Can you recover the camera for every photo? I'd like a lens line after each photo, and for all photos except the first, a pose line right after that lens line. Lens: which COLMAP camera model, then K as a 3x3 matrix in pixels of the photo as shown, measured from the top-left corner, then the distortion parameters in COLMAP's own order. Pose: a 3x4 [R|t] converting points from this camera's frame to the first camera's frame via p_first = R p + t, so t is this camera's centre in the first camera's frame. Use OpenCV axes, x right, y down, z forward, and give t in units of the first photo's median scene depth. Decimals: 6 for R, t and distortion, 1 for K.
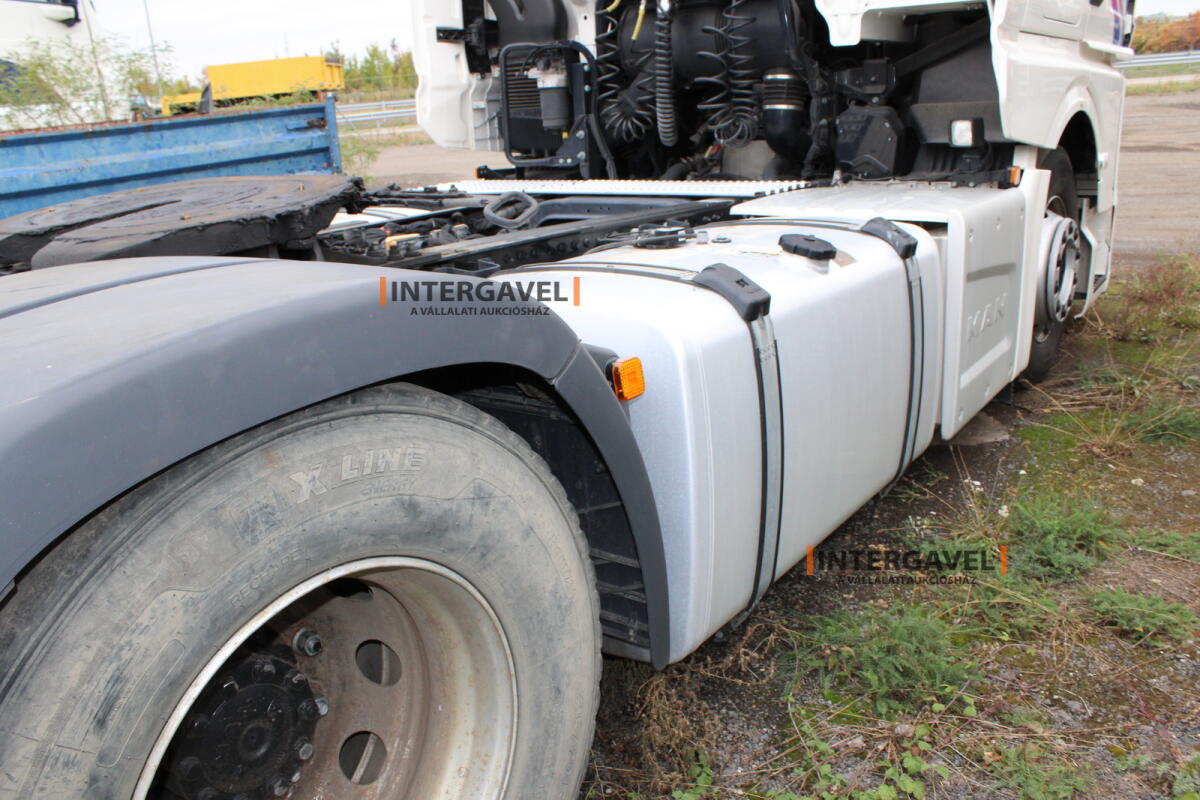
lens RADIAL K [[1004.7, 0, 595.7], [0, 1004.7, 401.1], [0, 0, 1]] dist [-0.164495, 0.148528]
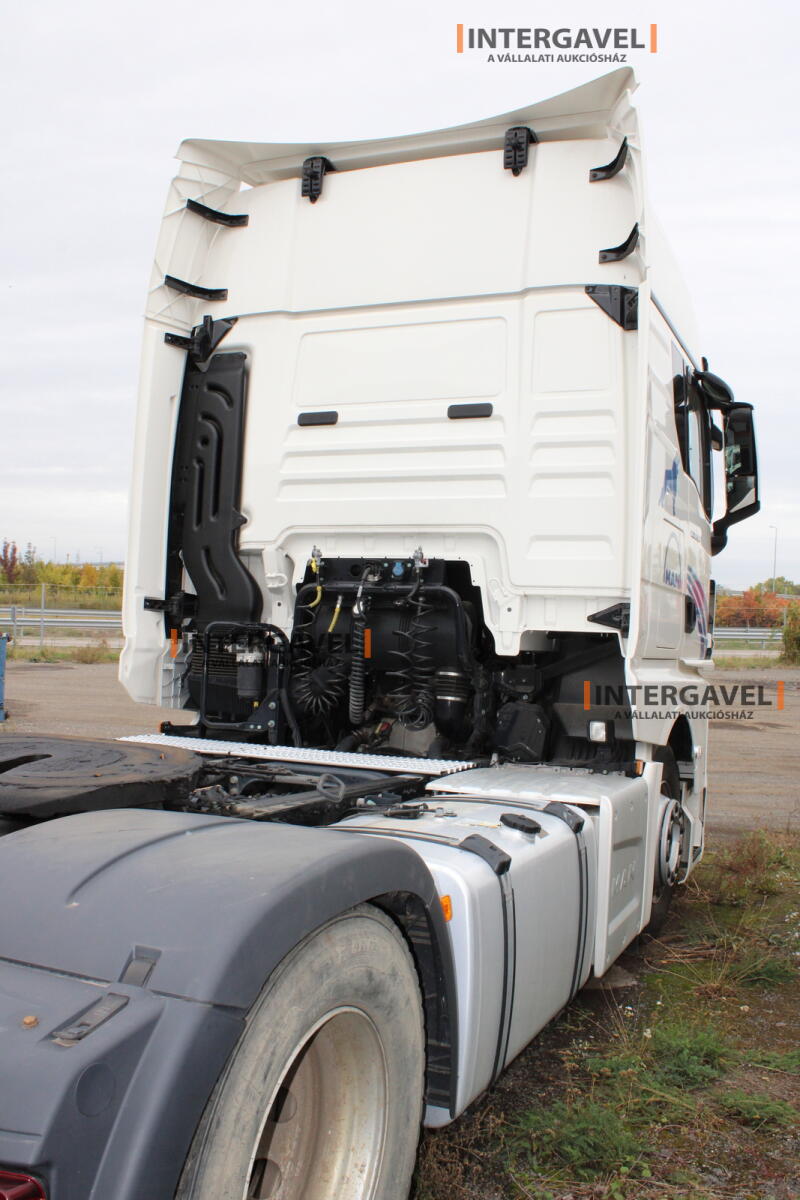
lens RADIAL K [[1119.9, 0, 400.0], [0, 1119.9, 600.0], [0, 0, 1]] dist [-0.142639, 0.140417]
pose [[0.970302, 0.098466, 0.220948, -0.202684], [-0.022229, 0.945833, -0.323891, 0.036172], [-0.240872, 0.309360, 0.919933, -0.308605]]
